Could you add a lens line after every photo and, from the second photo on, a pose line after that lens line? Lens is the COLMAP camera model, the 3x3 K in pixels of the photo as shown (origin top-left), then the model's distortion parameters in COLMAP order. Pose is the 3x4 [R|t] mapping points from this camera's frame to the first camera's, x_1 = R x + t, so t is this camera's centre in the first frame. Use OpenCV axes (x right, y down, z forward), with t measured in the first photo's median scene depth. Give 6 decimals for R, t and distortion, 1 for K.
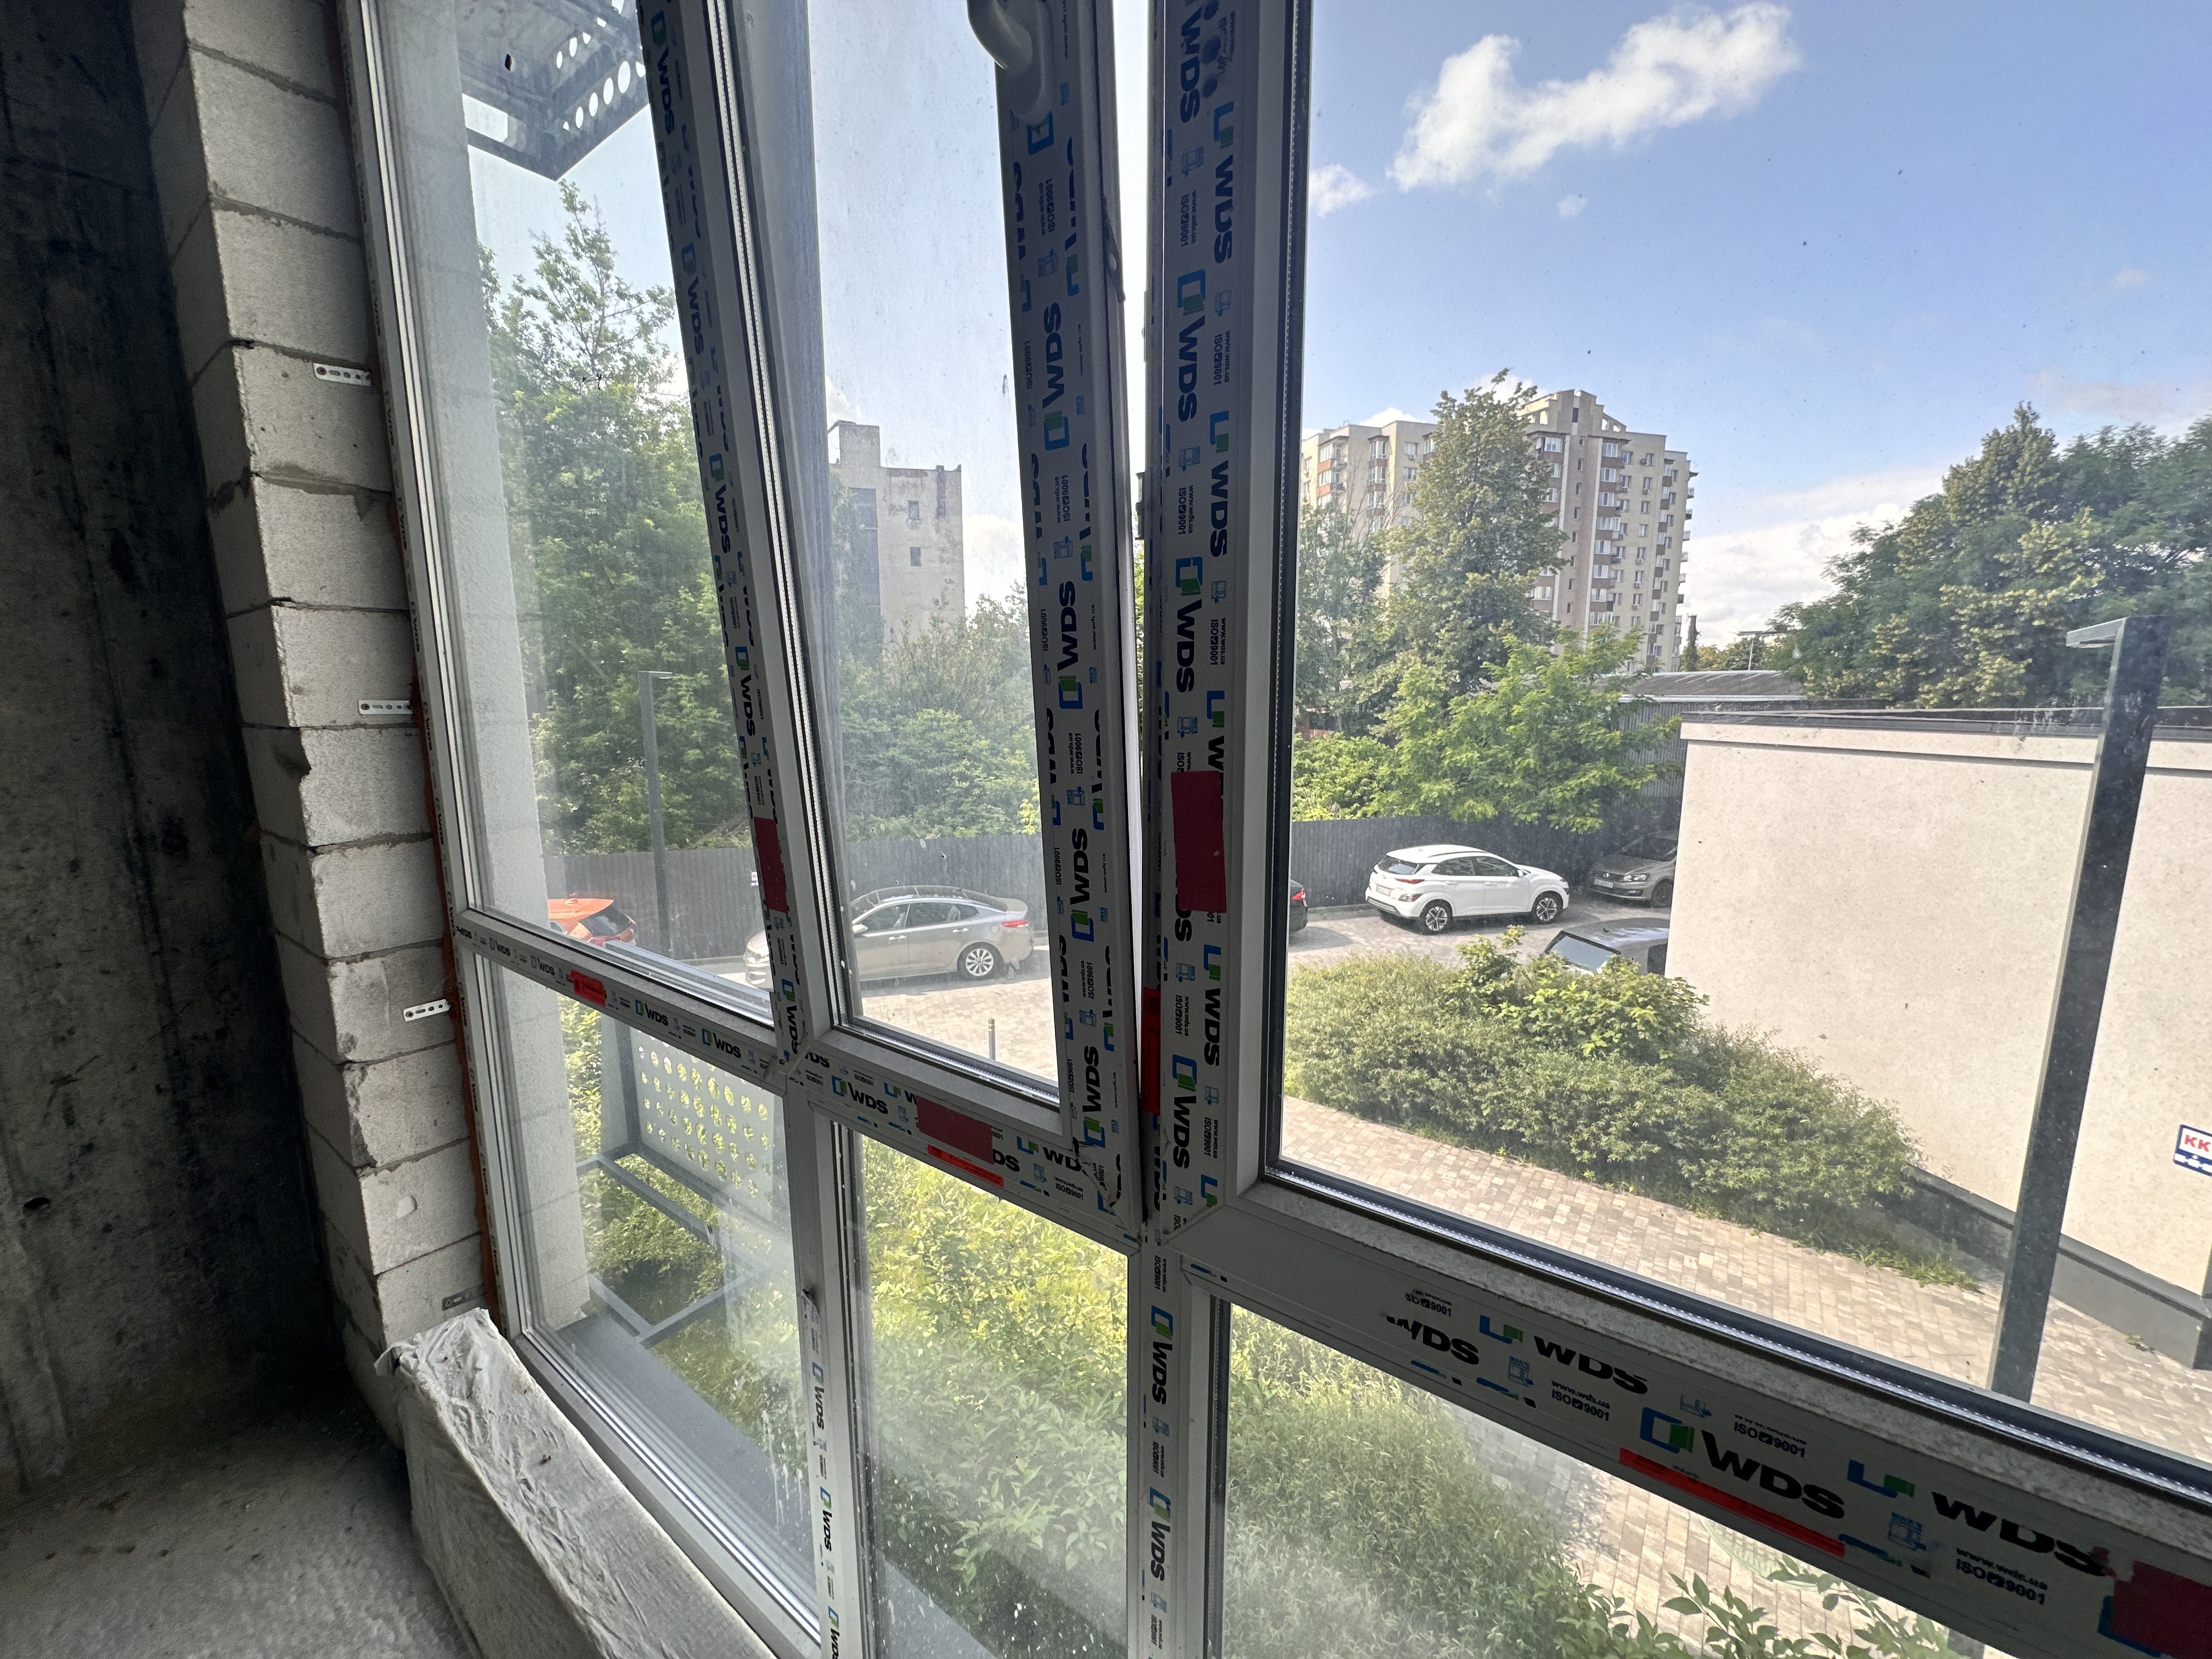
lens RADIAL K [[891.8, 0, 1094.9], [0, 891.8, 824.9], [0, 0, 1]] dist [-0.003151, 0.000514]
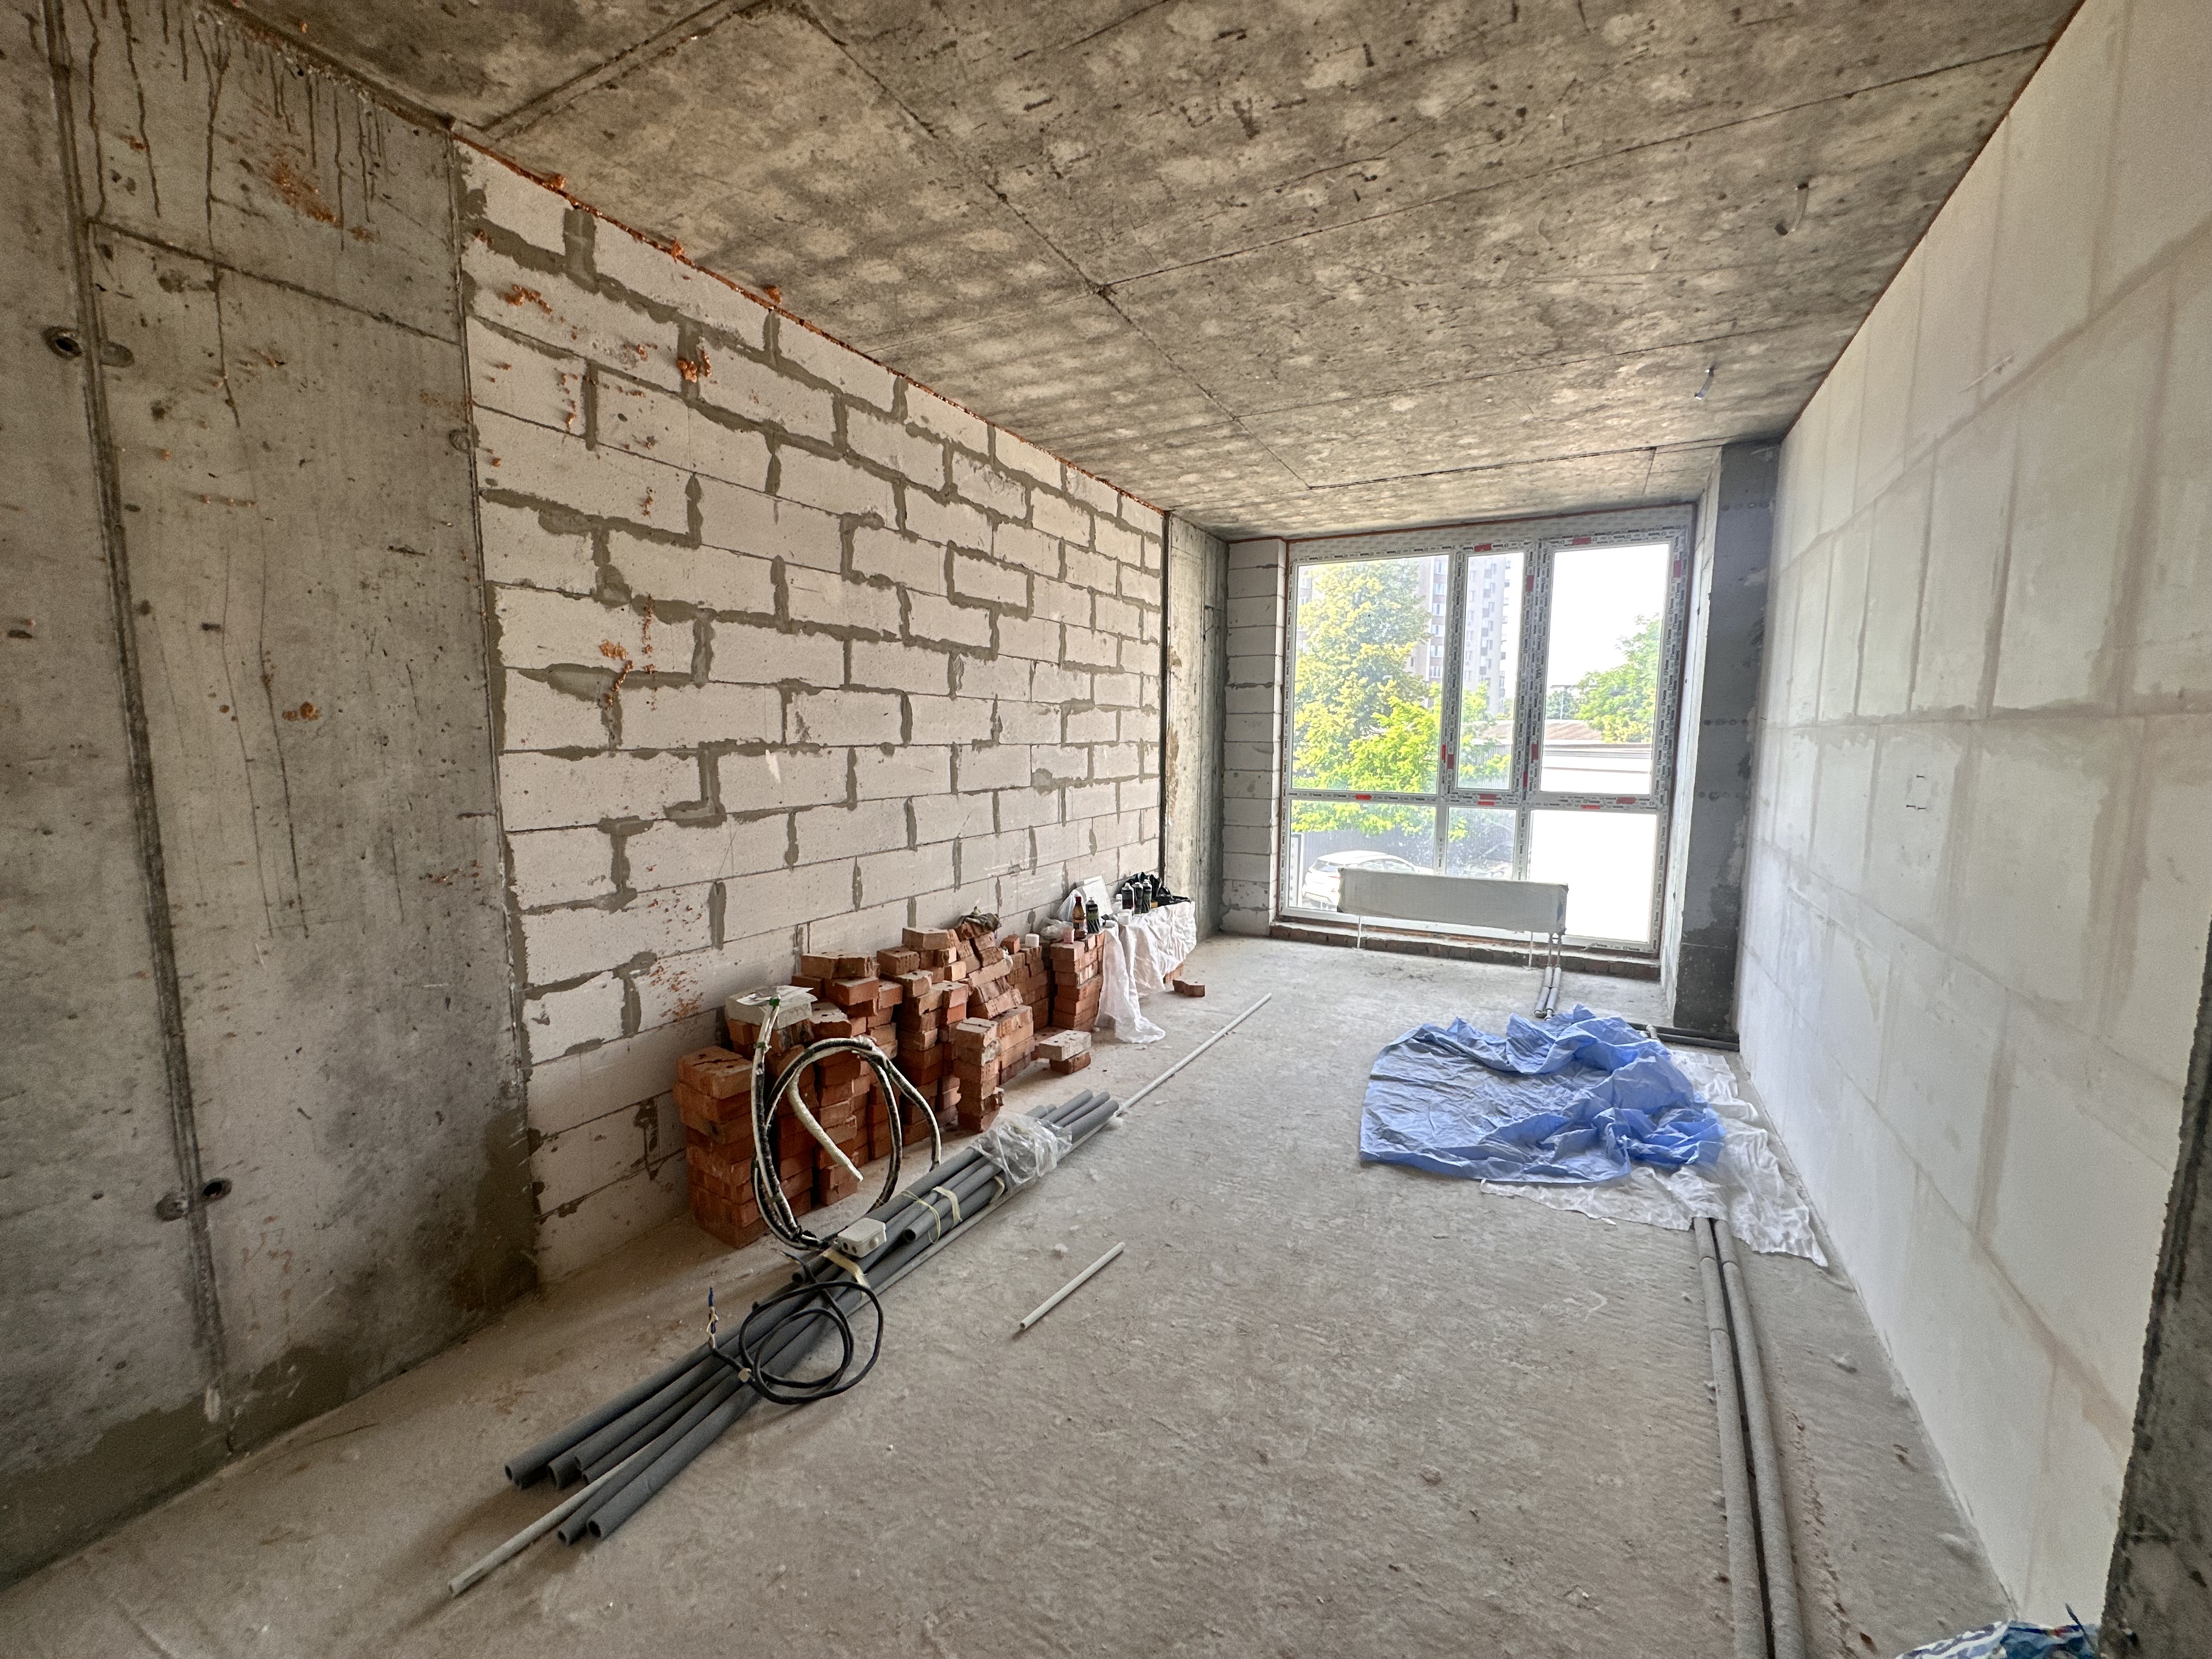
lens RADIAL K [[891.8, 0, 1100.5], [0, 891.8, 826.2], [0, 0, 1]] dist [-0.003151, 0.000514]
pose [[0.987896, -0.002892, 0.155090, -0.145171], [0.009183, 0.999163, -0.039859, 0.026458], [-0.154845, 0.040801, 0.987096, -0.184207]]
